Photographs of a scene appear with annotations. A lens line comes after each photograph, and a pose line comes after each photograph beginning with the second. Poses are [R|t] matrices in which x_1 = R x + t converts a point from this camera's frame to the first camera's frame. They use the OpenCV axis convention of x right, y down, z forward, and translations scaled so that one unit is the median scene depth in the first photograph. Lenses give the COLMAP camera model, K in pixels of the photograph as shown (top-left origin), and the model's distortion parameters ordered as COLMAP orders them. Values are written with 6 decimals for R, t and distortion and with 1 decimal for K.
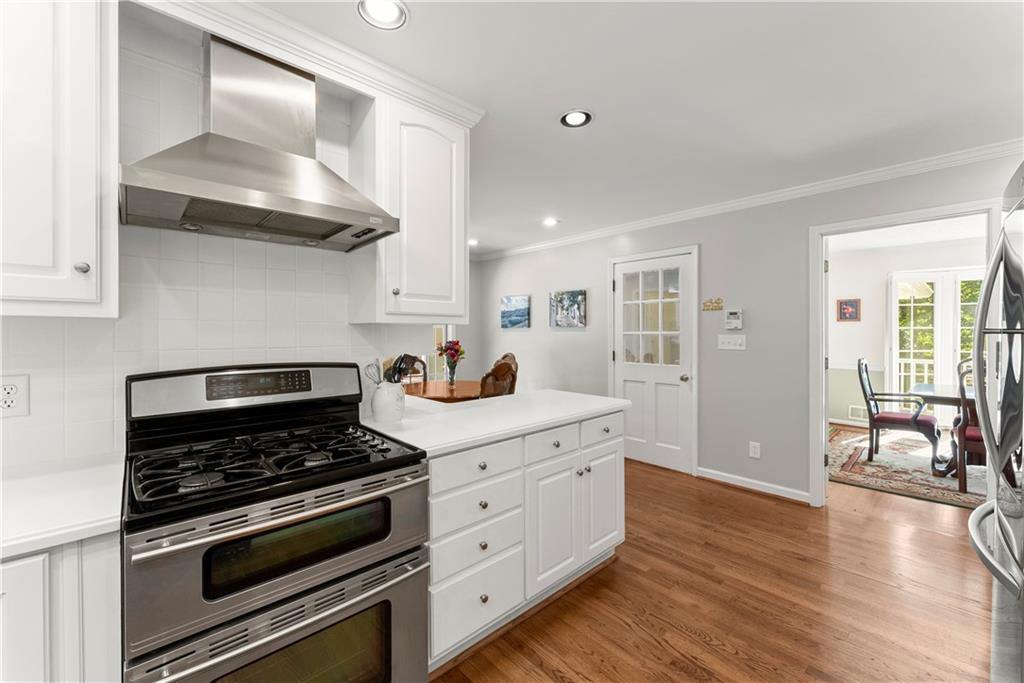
lens RADIAL K [[416.2, 0, 514.5], [0, 416.2, 342.5], [0, 0, 1]] dist [0.000972, -0.000236]
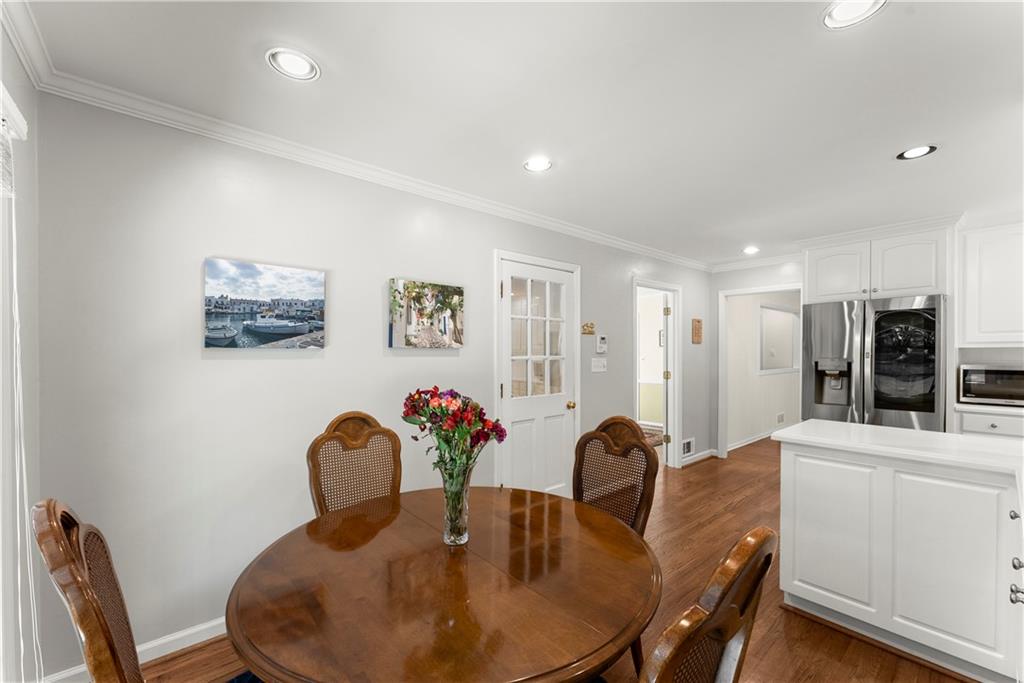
lens RADIAL K [[416.2, 0, 514.5], [0, 416.2, 342.5], [0, 0, 1]] dist [0.000972, -0.000236]
pose [[0.025358, 0.021399, 0.999449, -0.421654], [0.026938, 0.999393, -0.022081, -0.030199], [-0.999315, 0.027483, 0.024767, 0.887948]]
